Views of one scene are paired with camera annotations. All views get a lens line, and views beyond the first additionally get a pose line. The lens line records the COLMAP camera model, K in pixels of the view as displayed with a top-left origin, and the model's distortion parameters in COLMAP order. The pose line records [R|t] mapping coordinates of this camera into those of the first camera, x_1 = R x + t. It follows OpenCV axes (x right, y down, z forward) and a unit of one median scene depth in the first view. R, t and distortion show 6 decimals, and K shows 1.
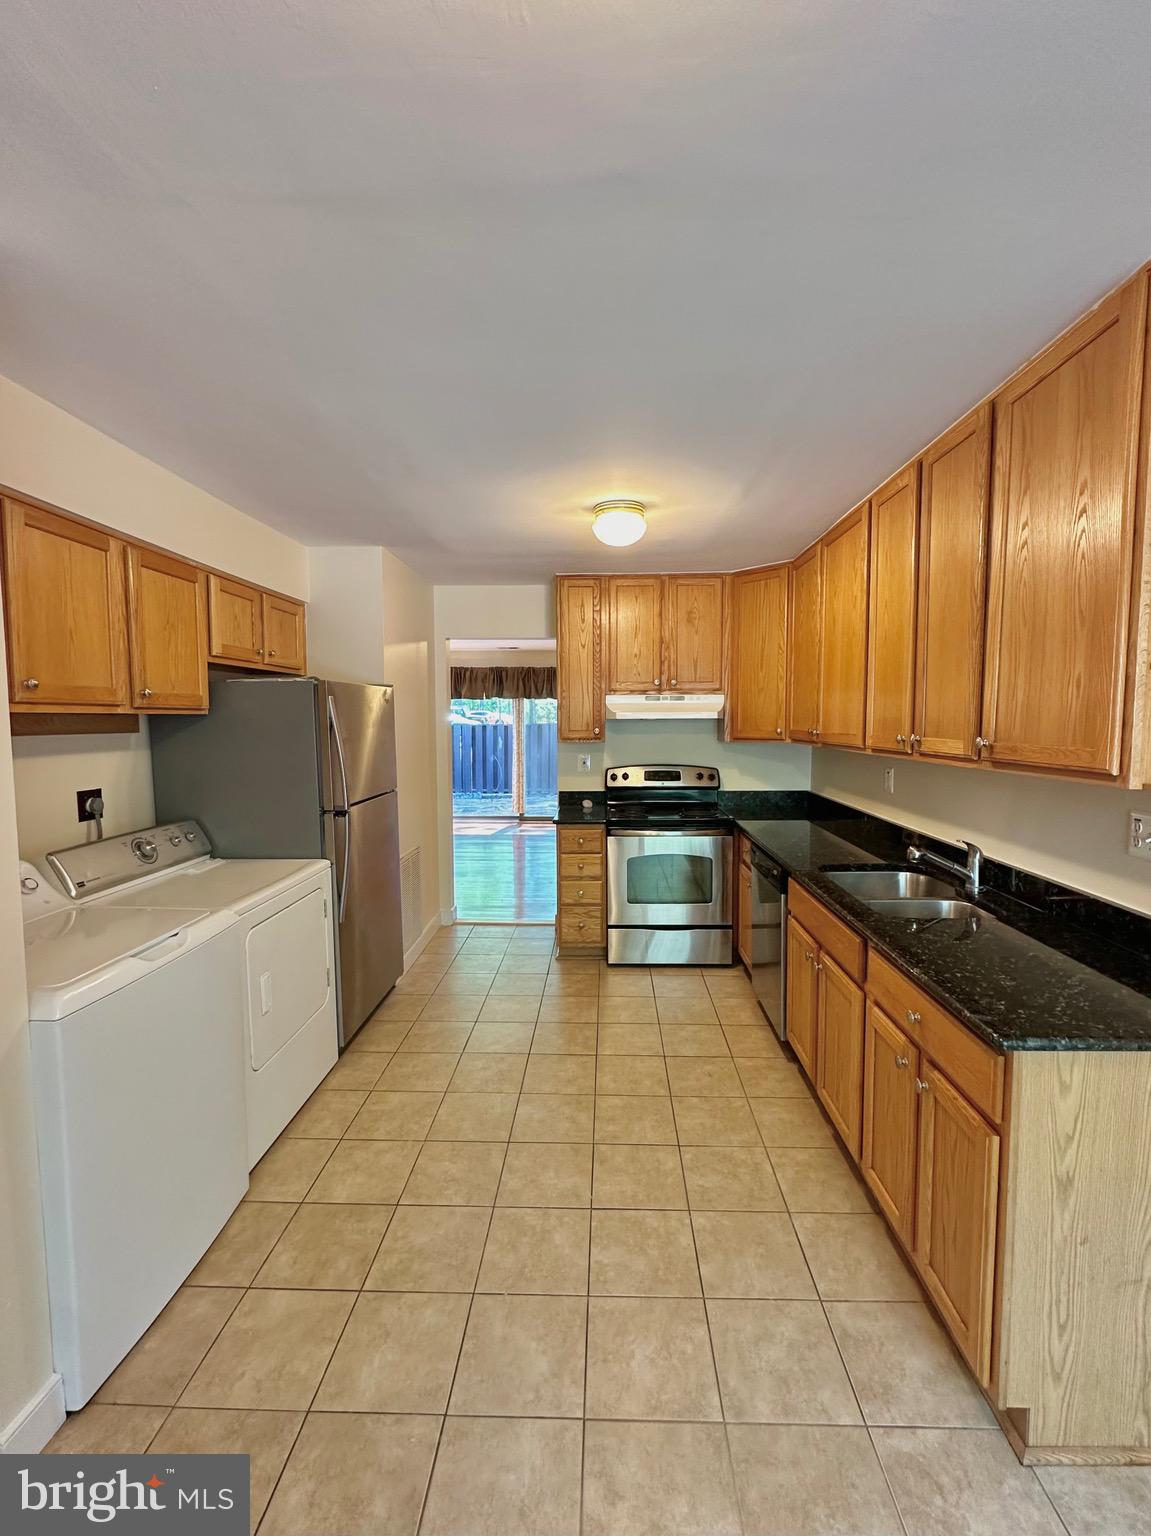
lens RADIAL K [[652.9, 0, 575.5], [0, 652.9, 768.0], [0, 0, 1]] dist [-0.000737, 0.000405]
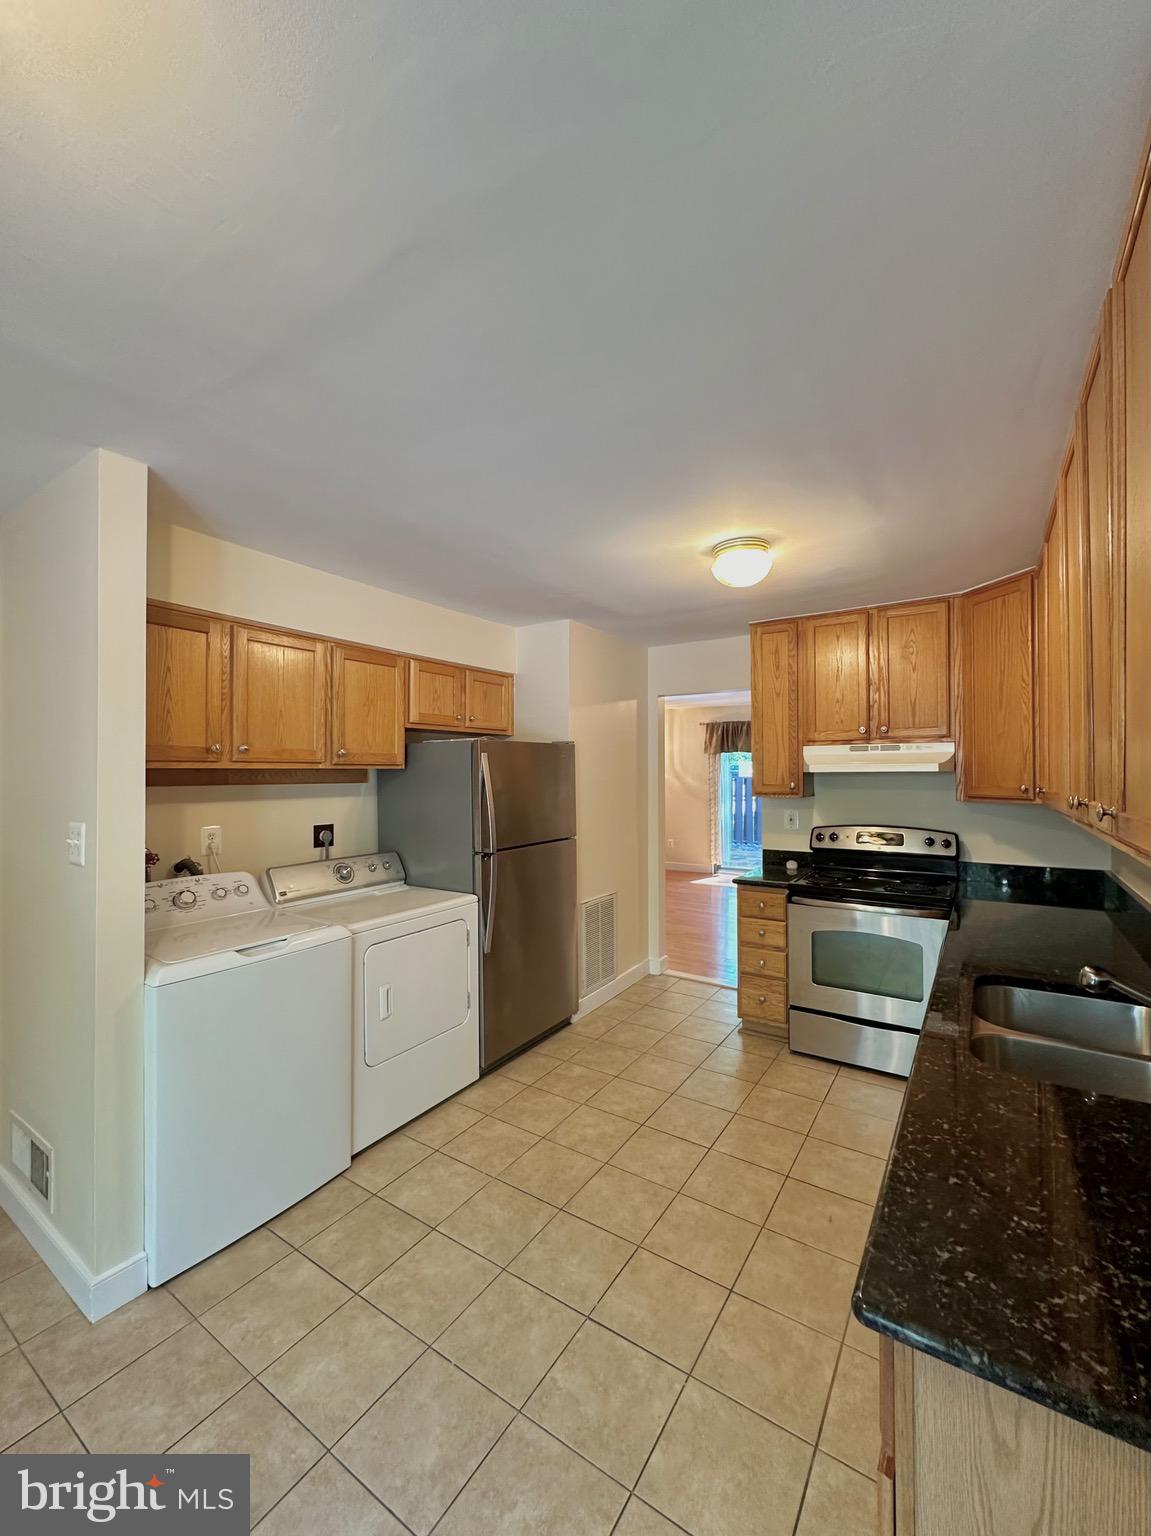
lens RADIAL K [[616.7, 0, 575.5], [0, 616.7, 768.0], [0, 0, 1]] dist [-0.004009, 0.000526]
pose [[0.849716, -0.004092, -0.527225, 0.337746], [-0.038712, 0.996786, -0.070129, -0.012665], [0.525818, 0.080000, 0.846827, 0.158635]]
